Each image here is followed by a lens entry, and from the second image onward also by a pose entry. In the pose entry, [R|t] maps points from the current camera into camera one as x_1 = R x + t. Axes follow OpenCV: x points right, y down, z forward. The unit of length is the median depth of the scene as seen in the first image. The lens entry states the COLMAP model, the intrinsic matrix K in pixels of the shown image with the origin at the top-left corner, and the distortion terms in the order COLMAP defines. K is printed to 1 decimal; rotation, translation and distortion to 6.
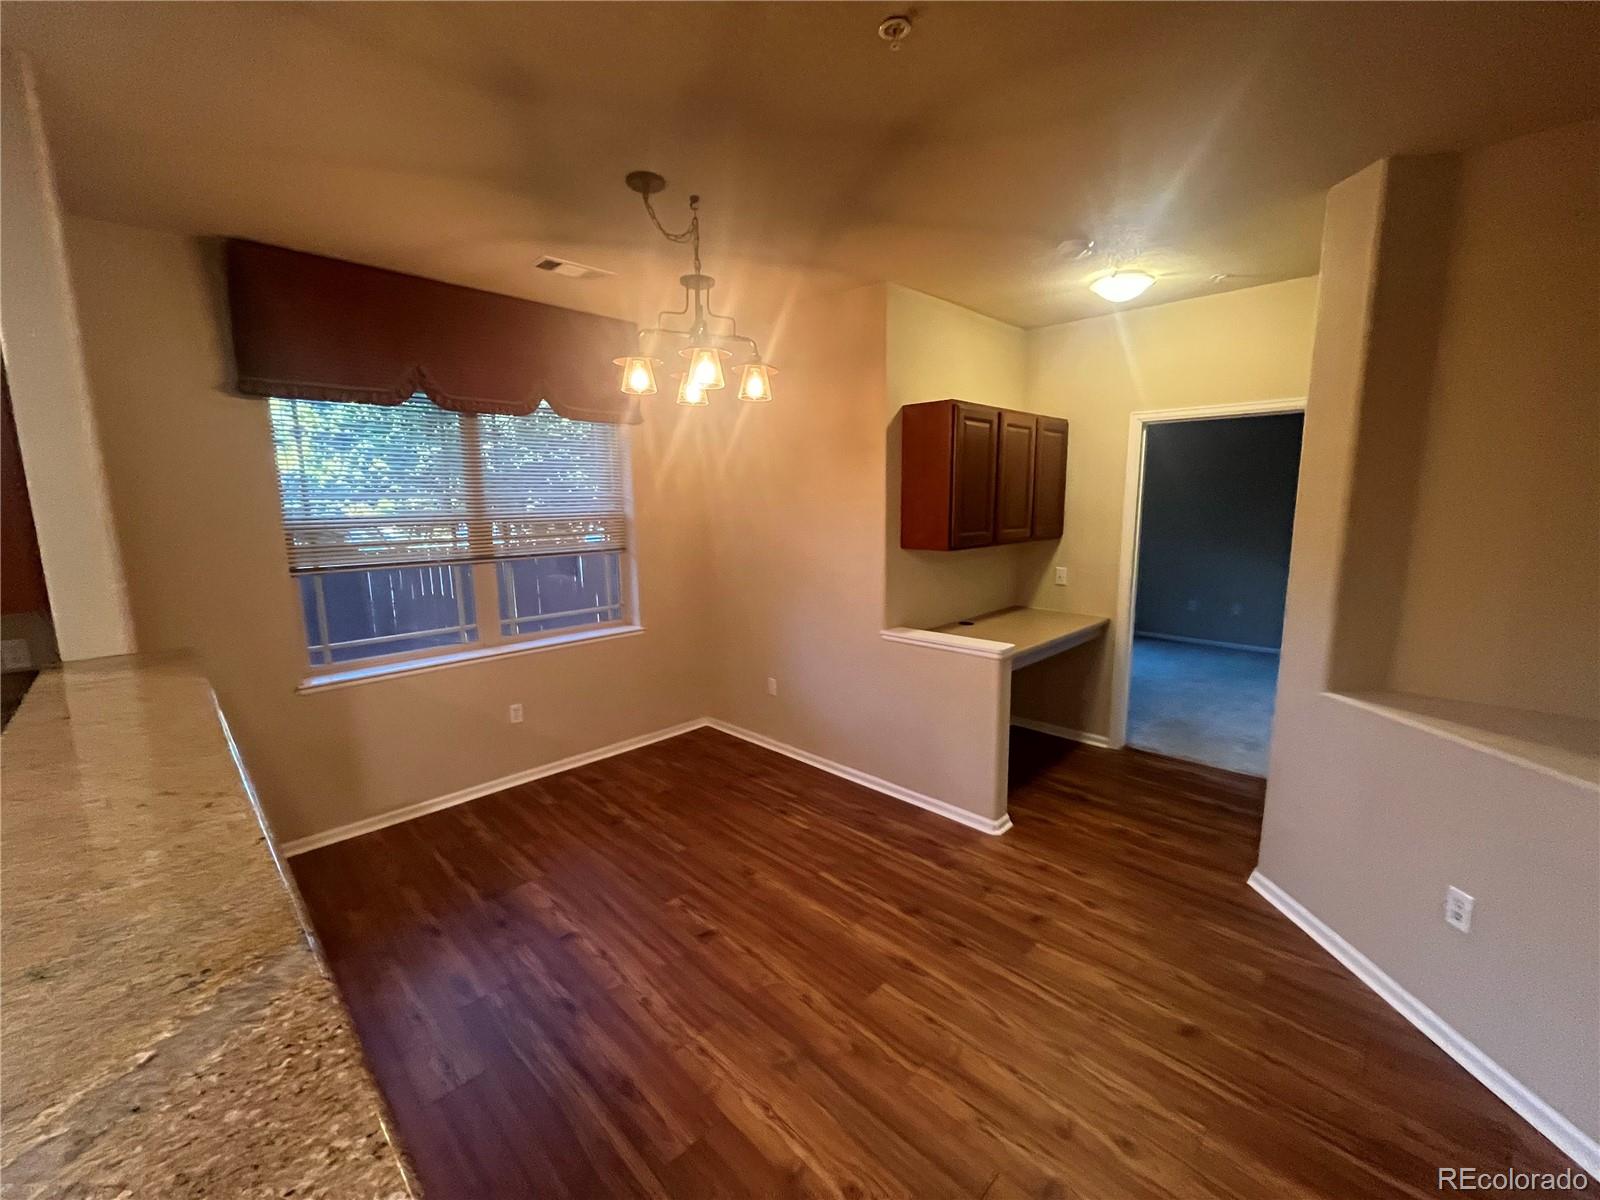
lens RADIAL K [[651.0, 0, 794.8], [0, 651.0, 599.5], [0, 0, 1]] dist [-0.002548, -0.000016]
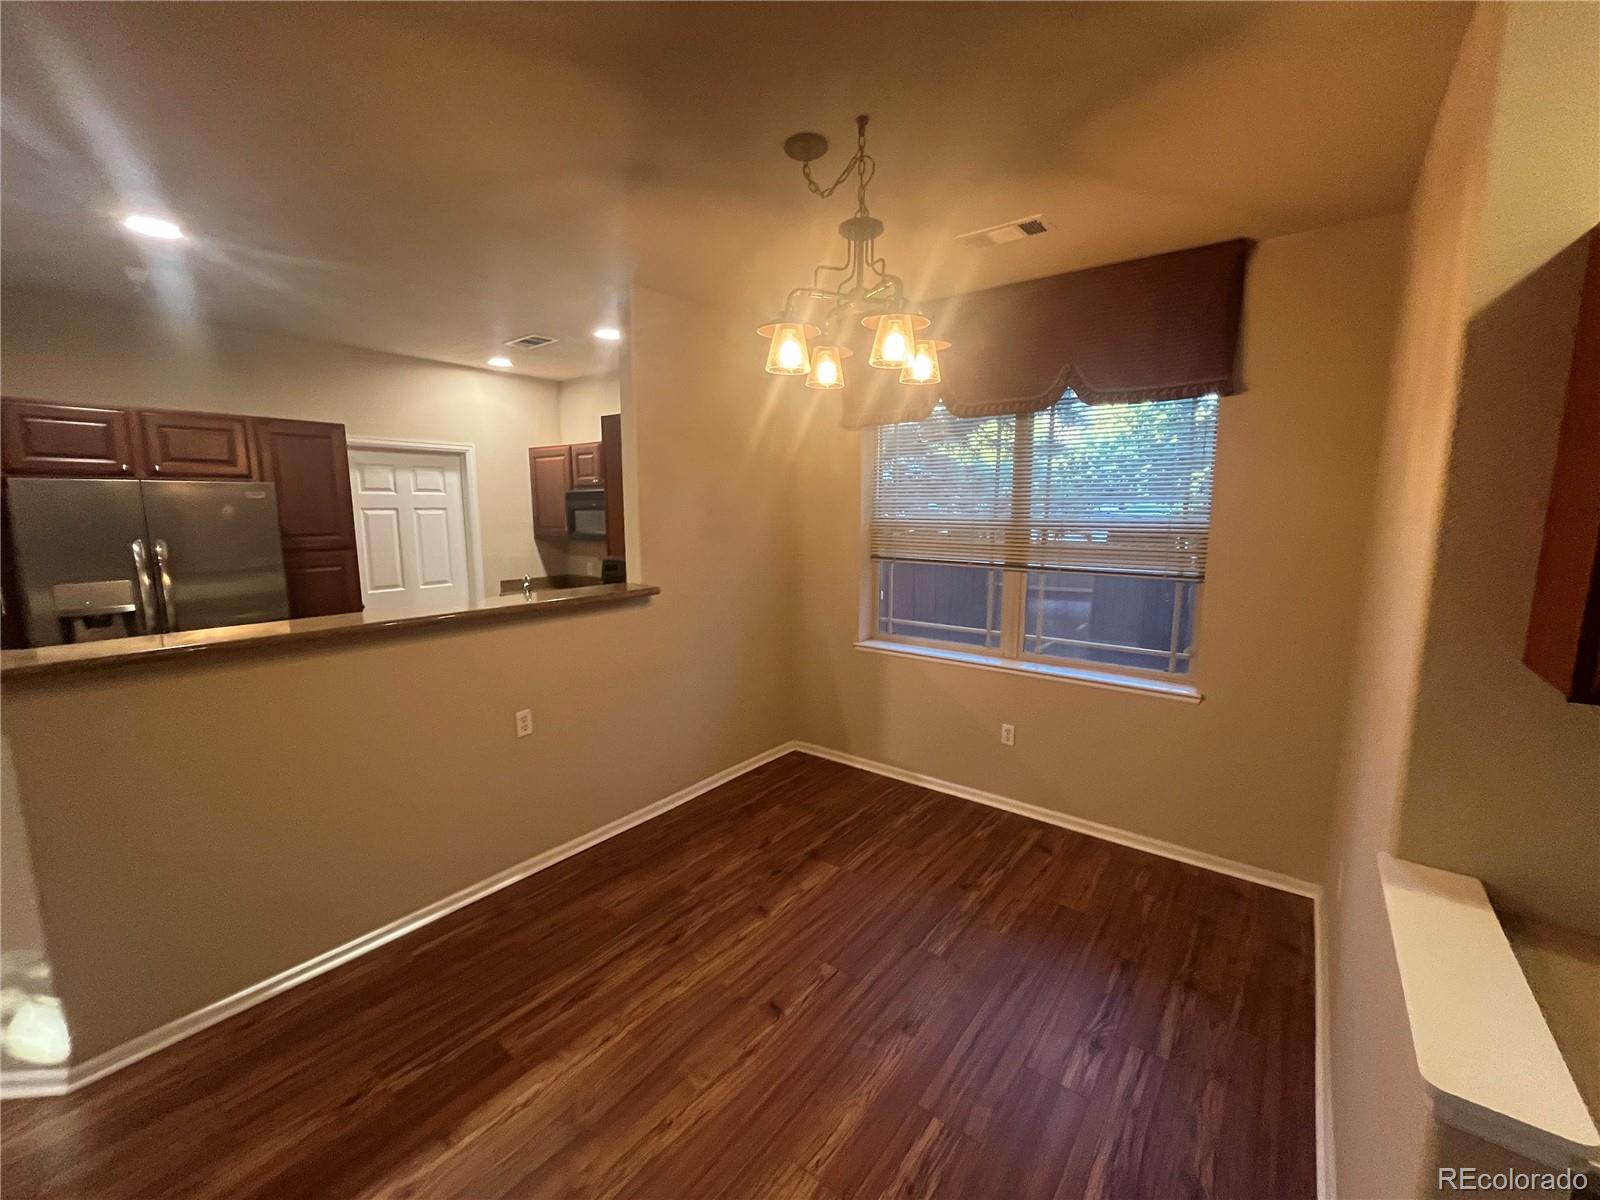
lens RADIAL K [[651.0, 0, 800.4], [0, 651.0, 596.8], [0, 0, 1]] dist [-0.002548, -0.000016]
pose [[0.127052, 0.146013, -0.981090, 0.526968], [-0.154471, 0.979951, 0.125839, -0.111734], [0.979794, 0.135562, 0.147059, 0.687689]]
